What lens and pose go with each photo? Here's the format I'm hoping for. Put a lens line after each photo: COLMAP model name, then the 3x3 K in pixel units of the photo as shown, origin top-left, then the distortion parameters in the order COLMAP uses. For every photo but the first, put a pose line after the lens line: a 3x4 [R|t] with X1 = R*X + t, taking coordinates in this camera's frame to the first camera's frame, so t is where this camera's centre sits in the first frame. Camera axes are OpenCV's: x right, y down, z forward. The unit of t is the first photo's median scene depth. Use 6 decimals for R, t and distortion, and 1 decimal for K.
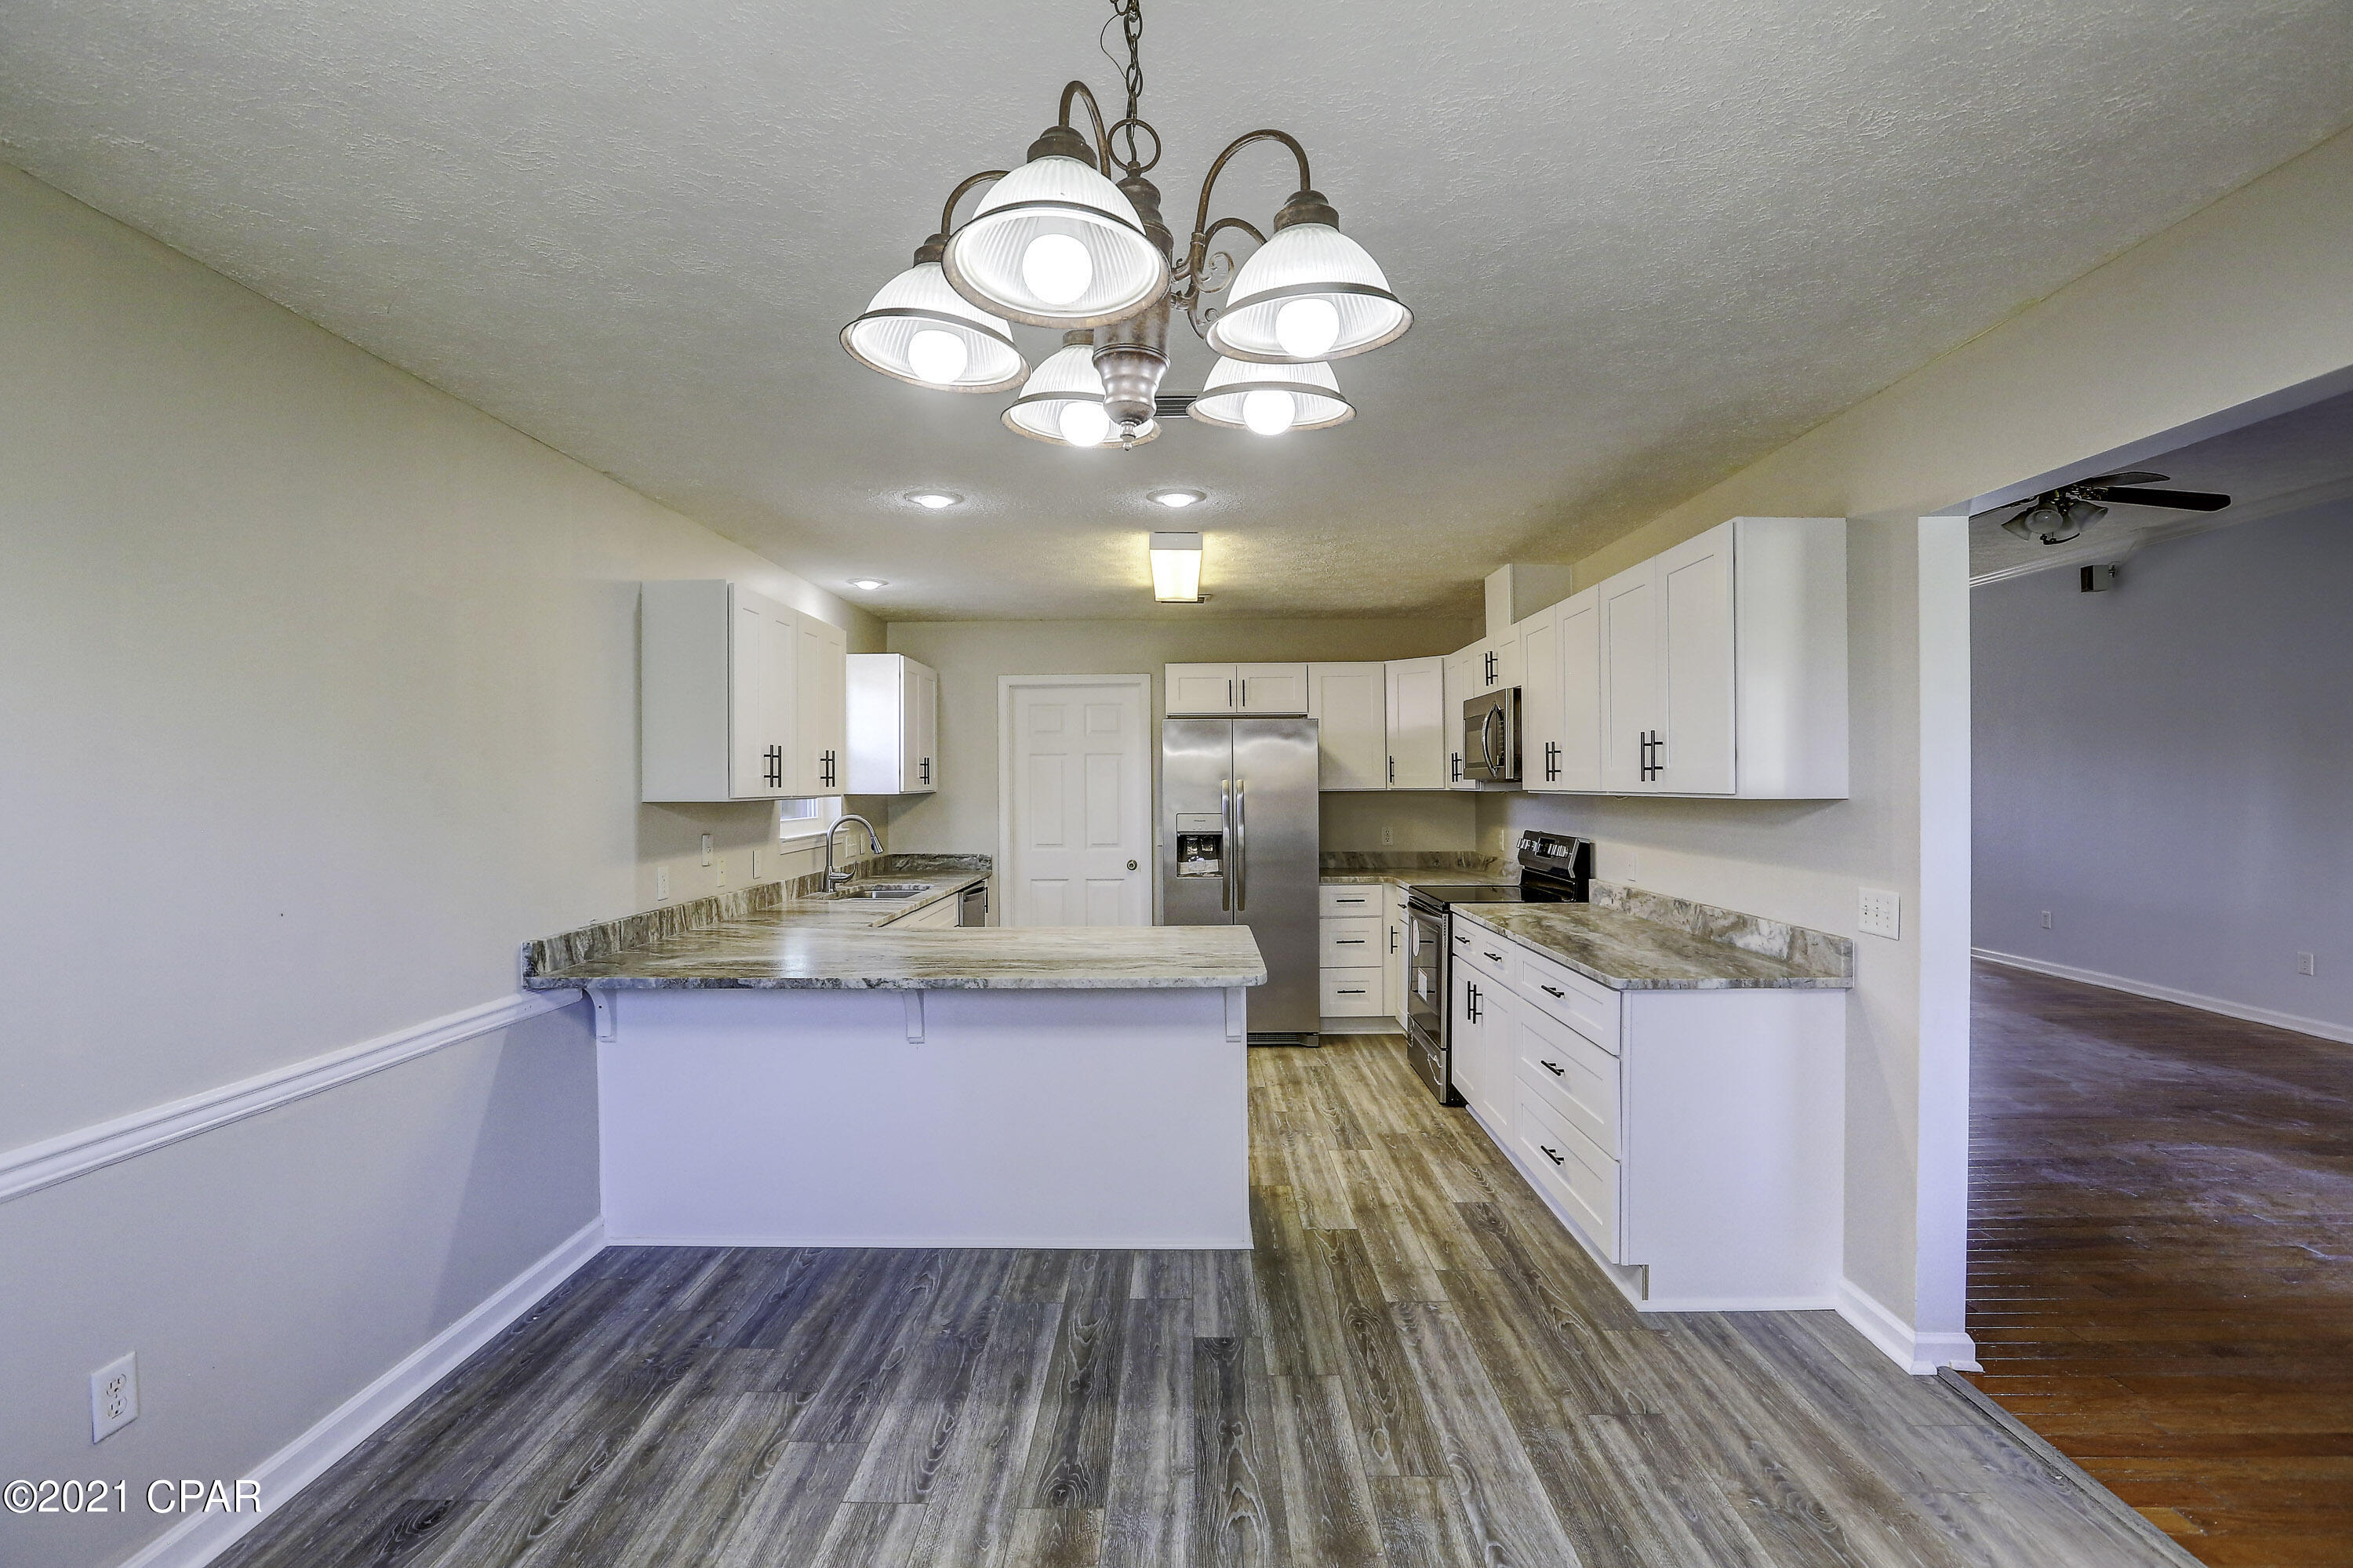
lens RADIAL K [[1088.2, 0, 1171.7], [0, 1088.2, 787.1], [0, 0, 1]] dist [-0.057586, 0.023255]
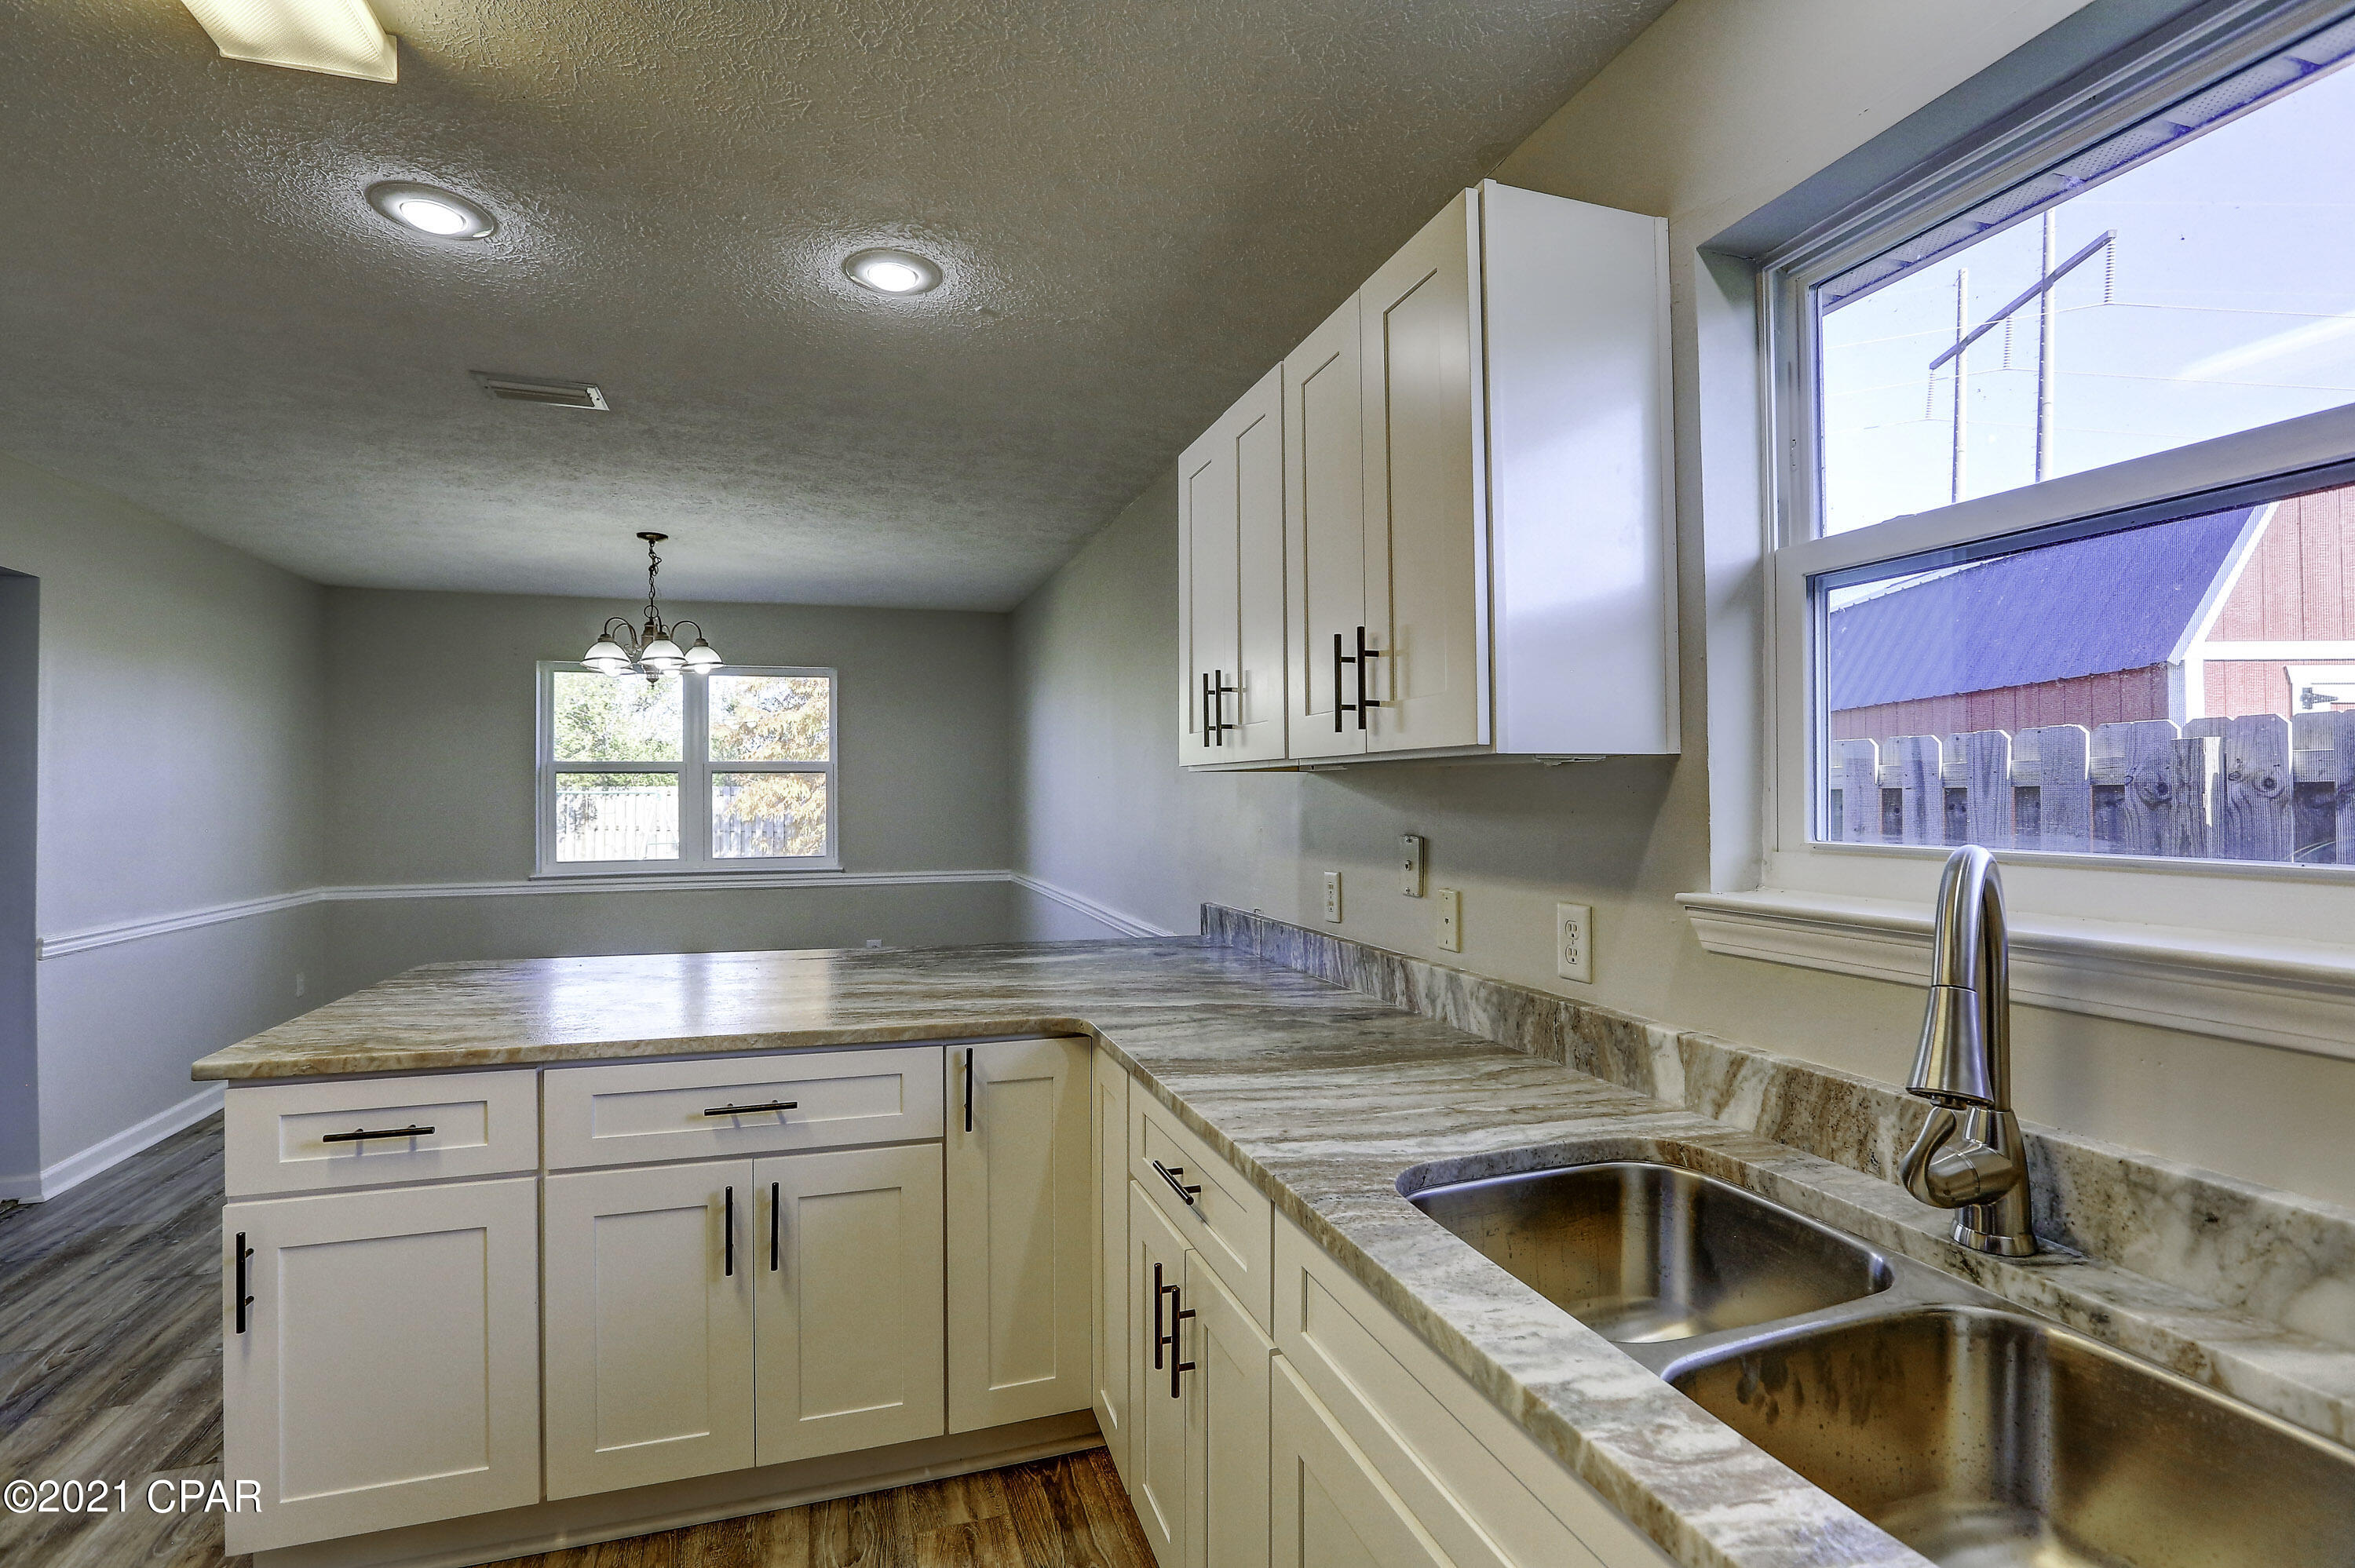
lens RADIAL K [[1088.9, 0, 1172.7], [0, 1088.9, 787.1], [0, 0, 1]] dist [-0.057586, 0.023255]
pose [[-0.946022, 0.005583, -0.324055, -0.127371], [0.005381, 0.999984, 0.001519, 0.014456], [0.324059, -0.000307, -0.946037, 1.197532]]
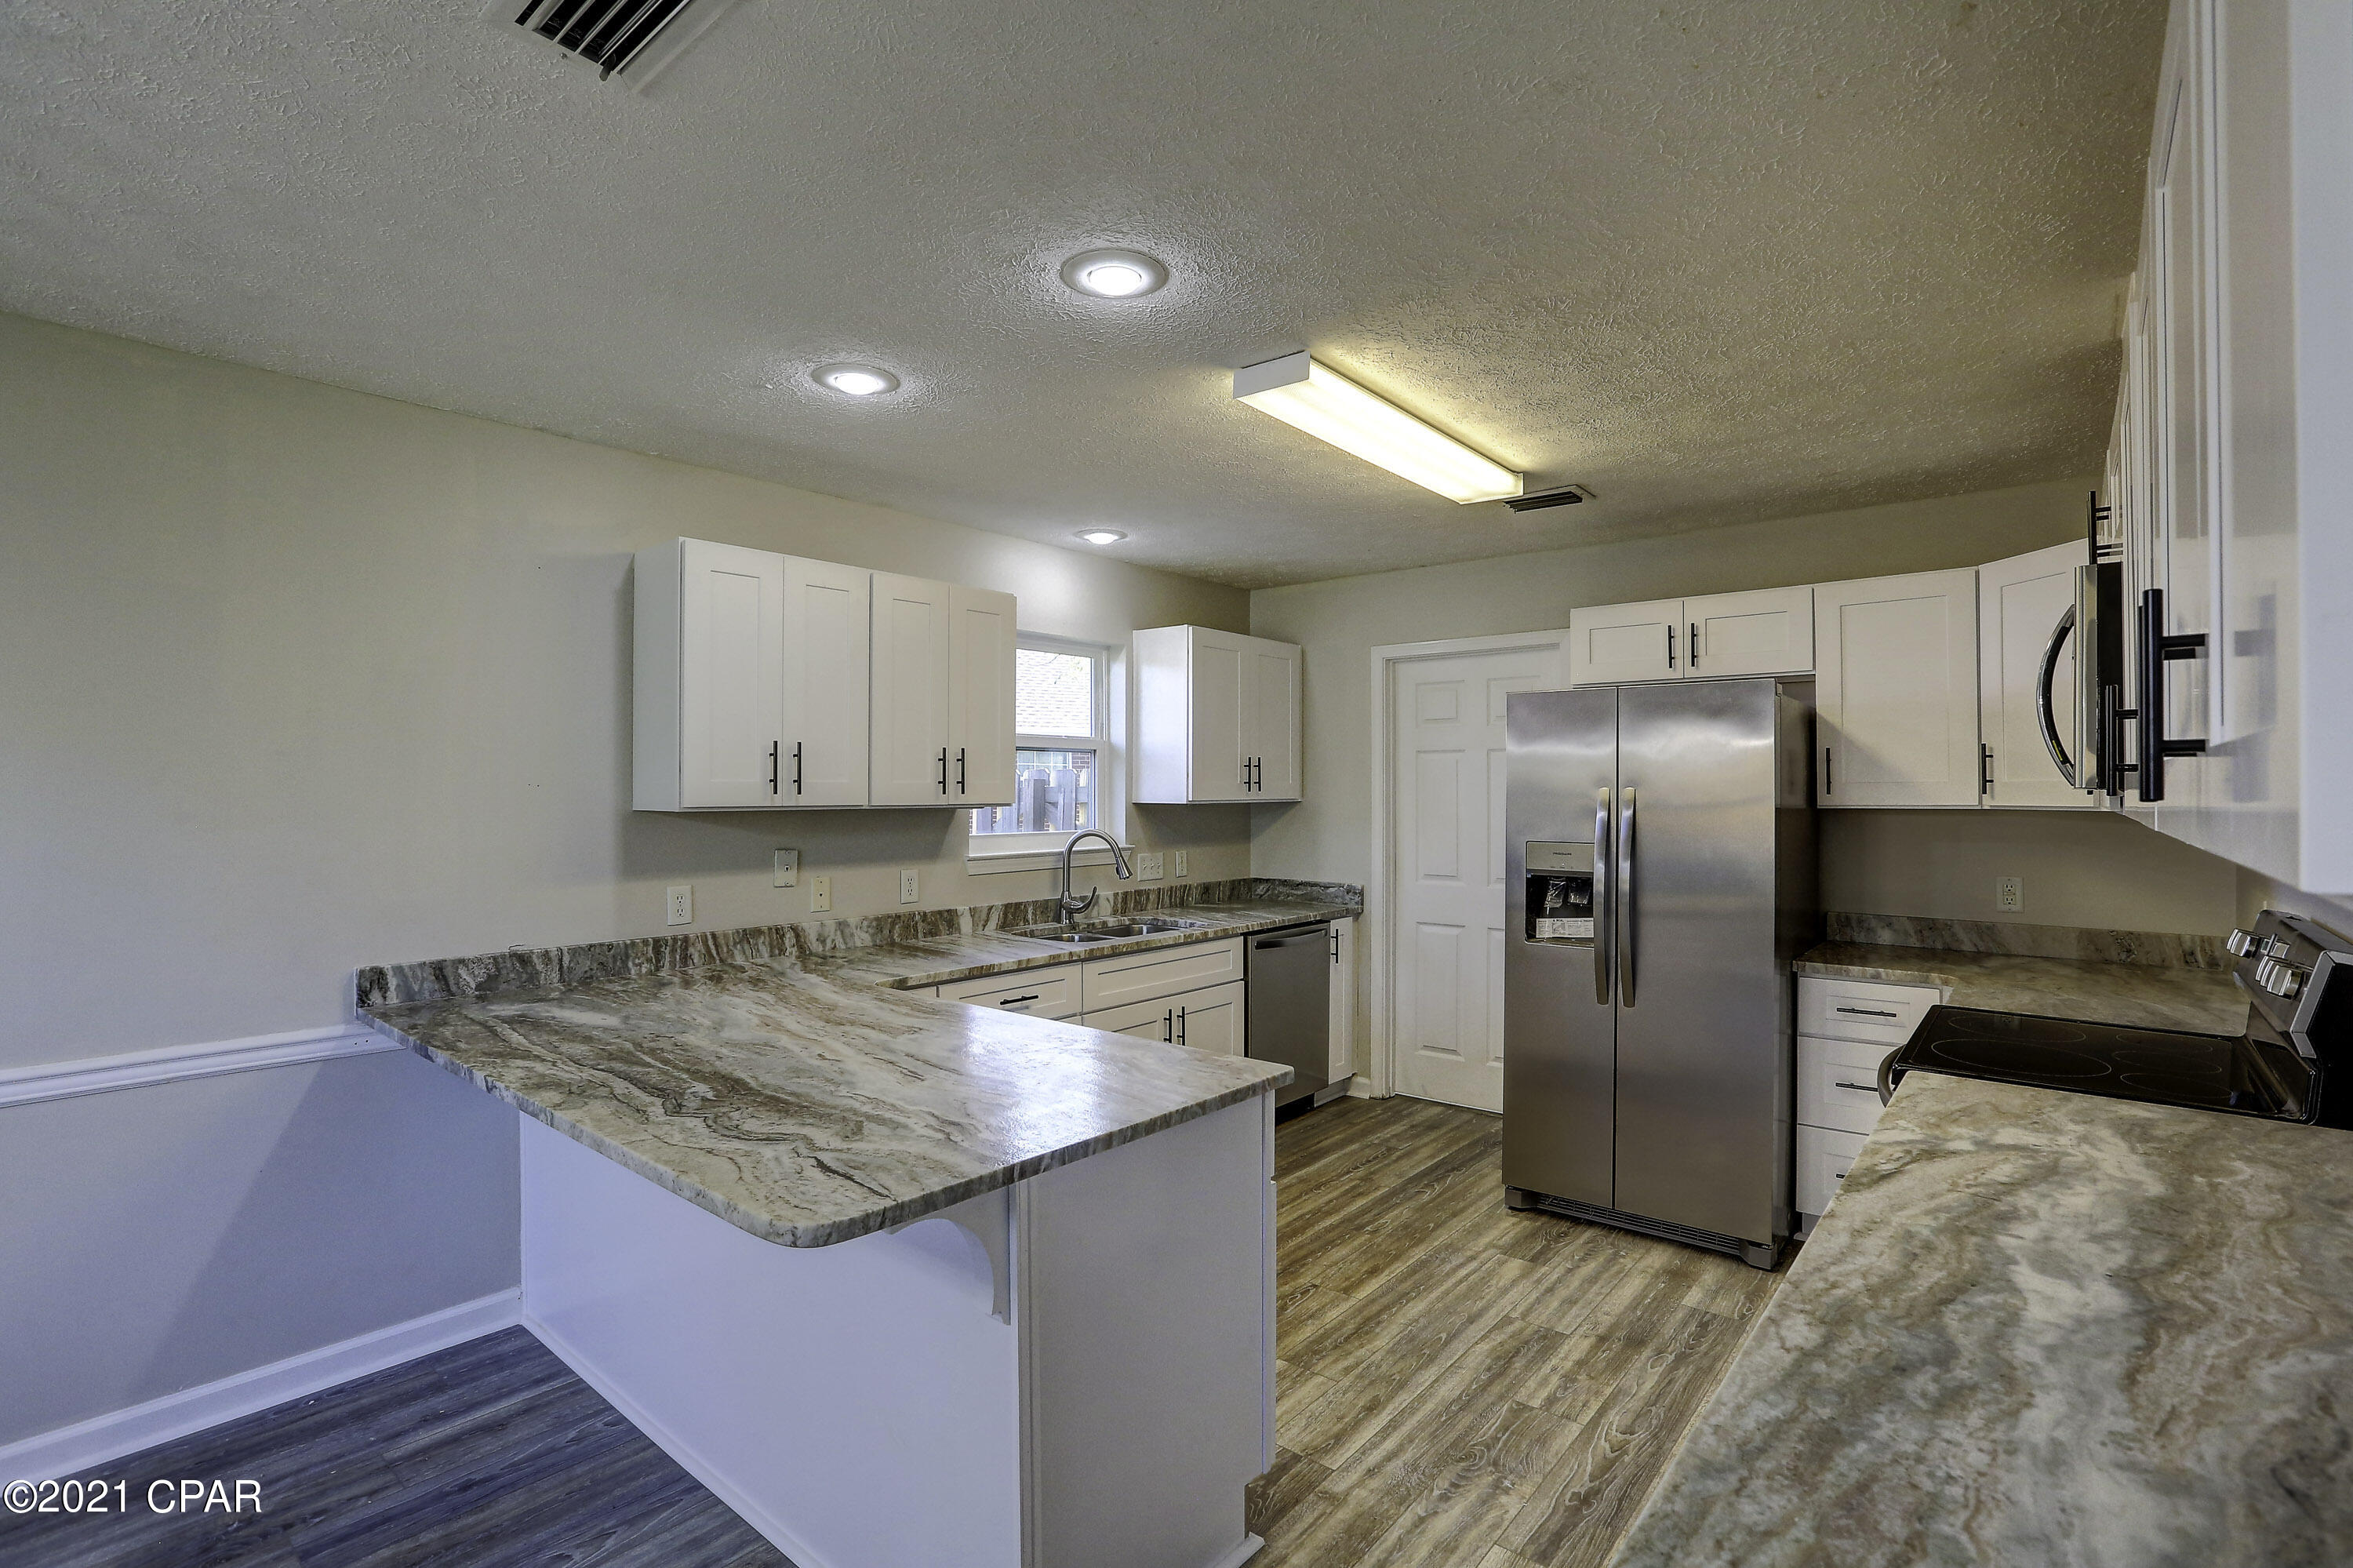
lens RADIAL K [[1079.5, 0, 1177.6], [0, 1079.5, 792.8], [0, 0, 1]] dist [-0.056783, 0.021083]
pose [[0.773083, 0.006585, -0.634271, 0.272308], [-0.007134, 0.999973, 0.001687, -0.003267], [0.634265, 0.003220, 0.773109, 0.441118]]
